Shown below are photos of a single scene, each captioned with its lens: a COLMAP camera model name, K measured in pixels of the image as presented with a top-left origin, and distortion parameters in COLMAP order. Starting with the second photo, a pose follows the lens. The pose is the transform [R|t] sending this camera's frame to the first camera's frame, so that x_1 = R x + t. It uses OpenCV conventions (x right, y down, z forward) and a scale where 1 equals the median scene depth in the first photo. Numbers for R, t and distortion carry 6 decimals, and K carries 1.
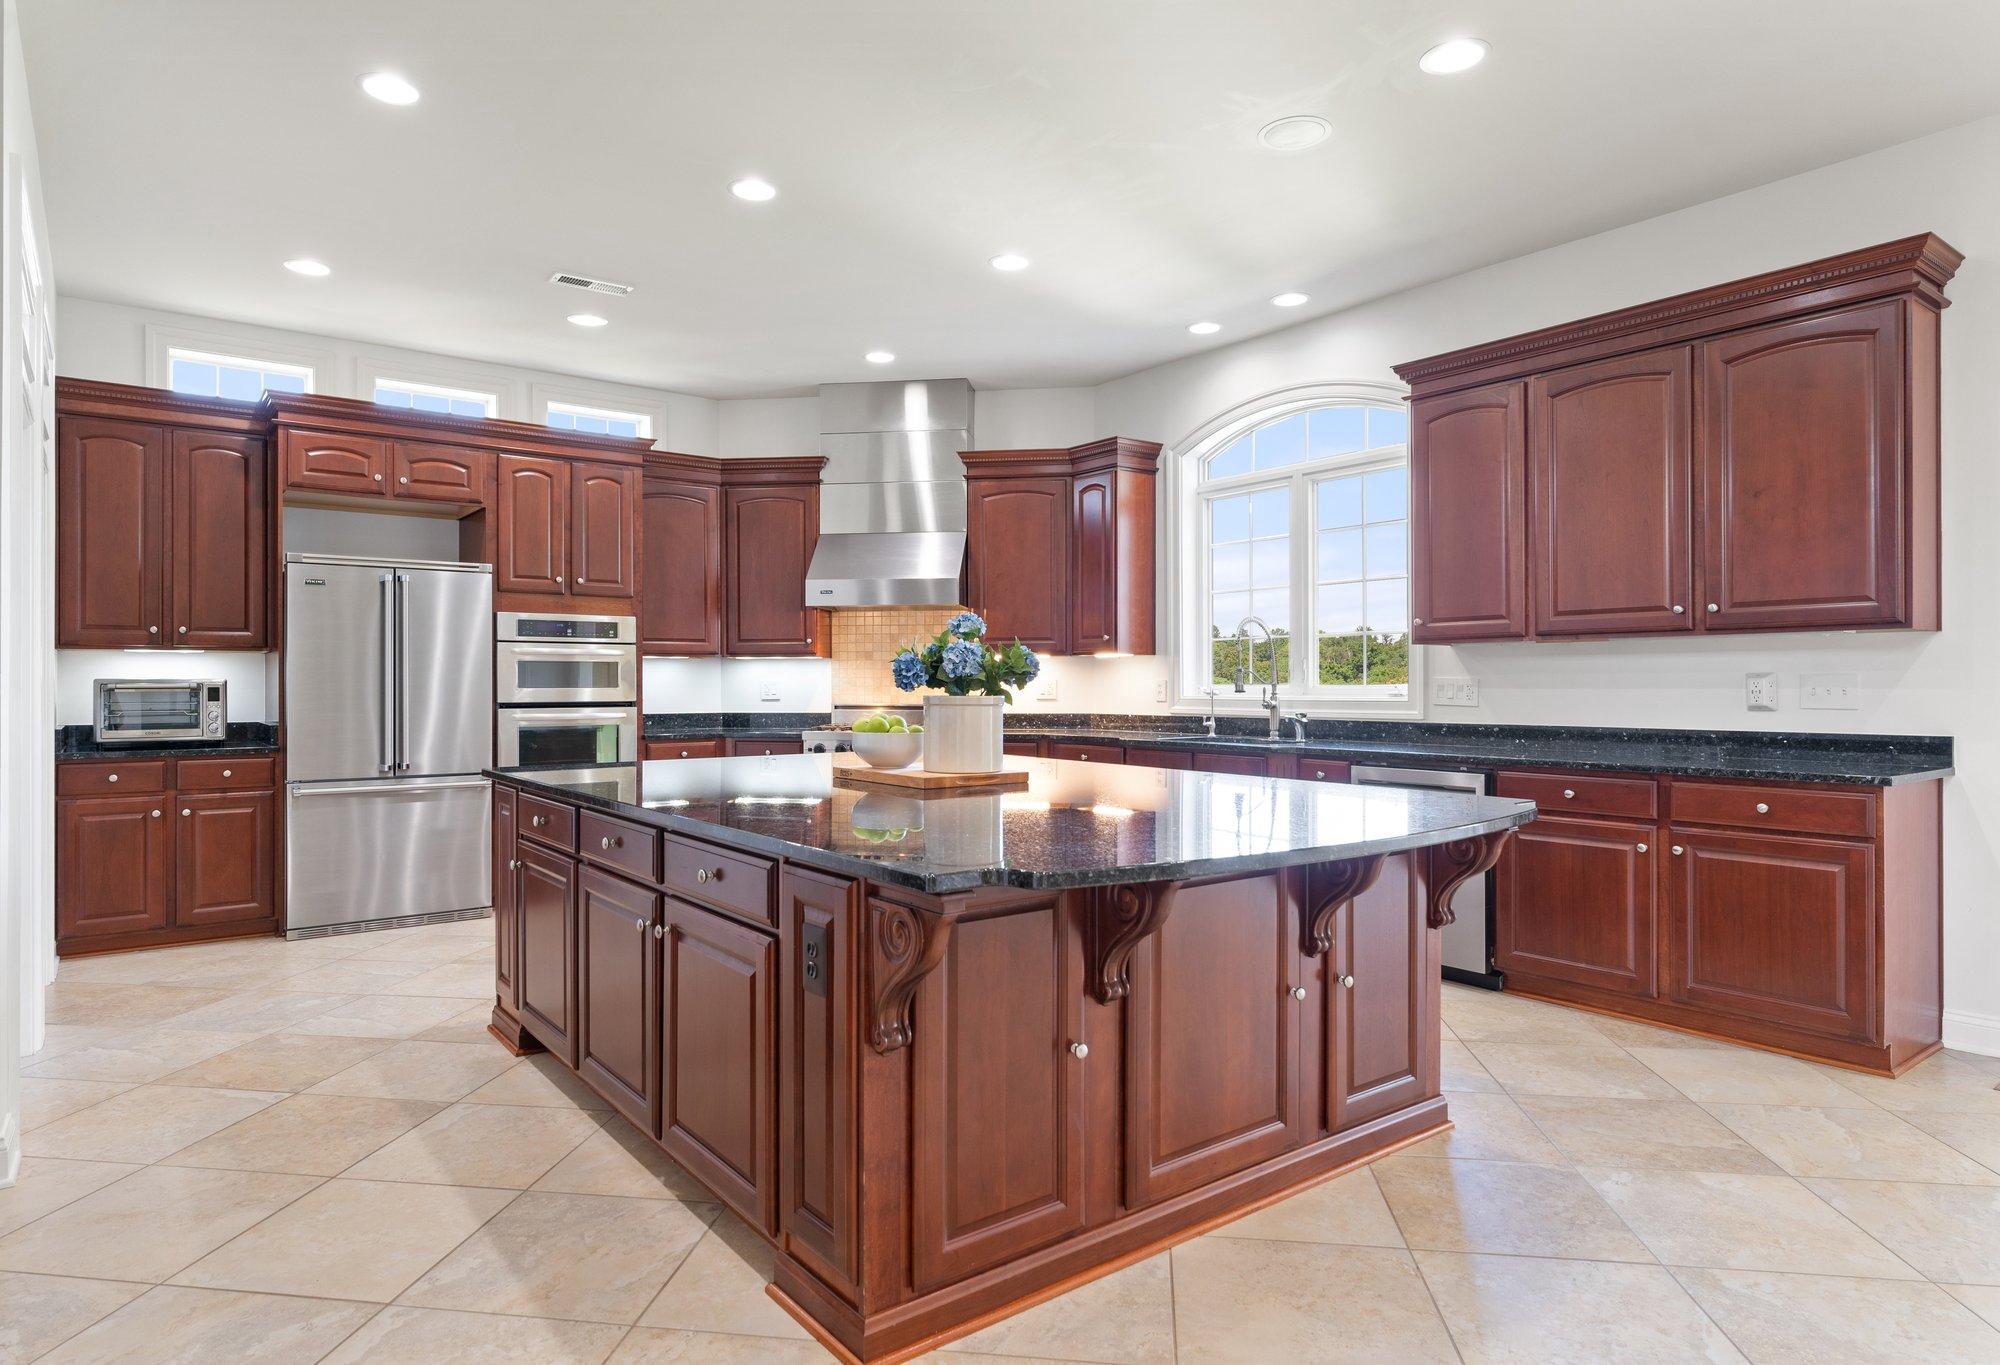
lens RADIAL K [[1145.1, 0, 1000.0], [0, 1145.1, 682.5], [0, 0, 1]] dist [-0.004850, -0.000916]
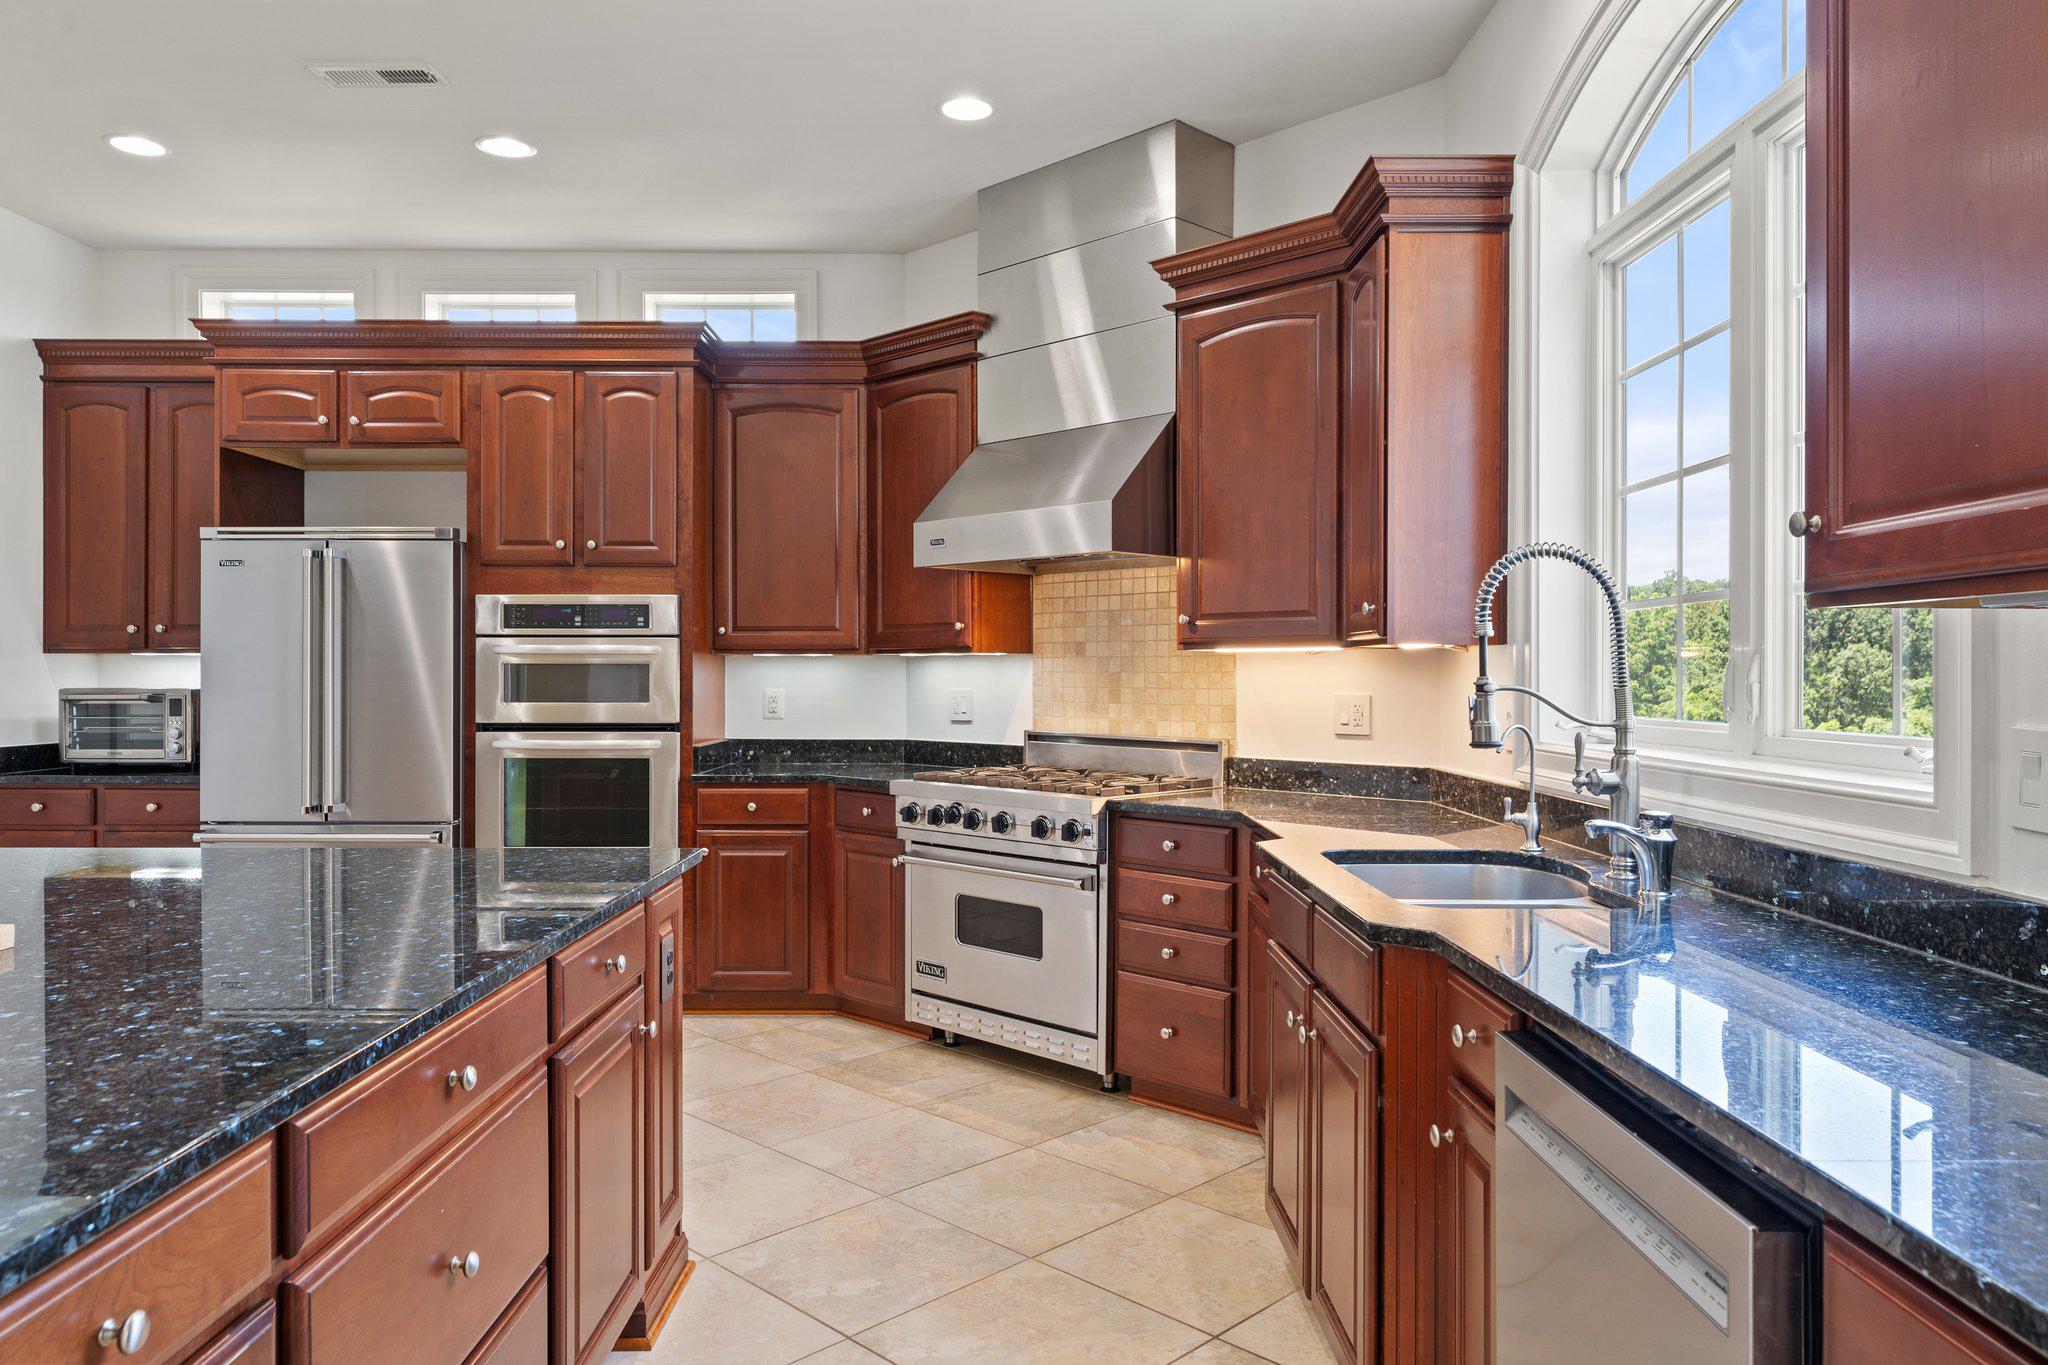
lens RADIAL K [[1375.3, 0, 1024.0], [0, 1375.3, 682.5], [0, 0, 1]] dist [0.008586, 0.001917]
pose [[0.793413, 0.006786, -0.608645, 0.330500], [-0.002326, 0.999964, 0.008117, -0.014290], [0.608679, -0.005024, 0.793401, 0.503028]]
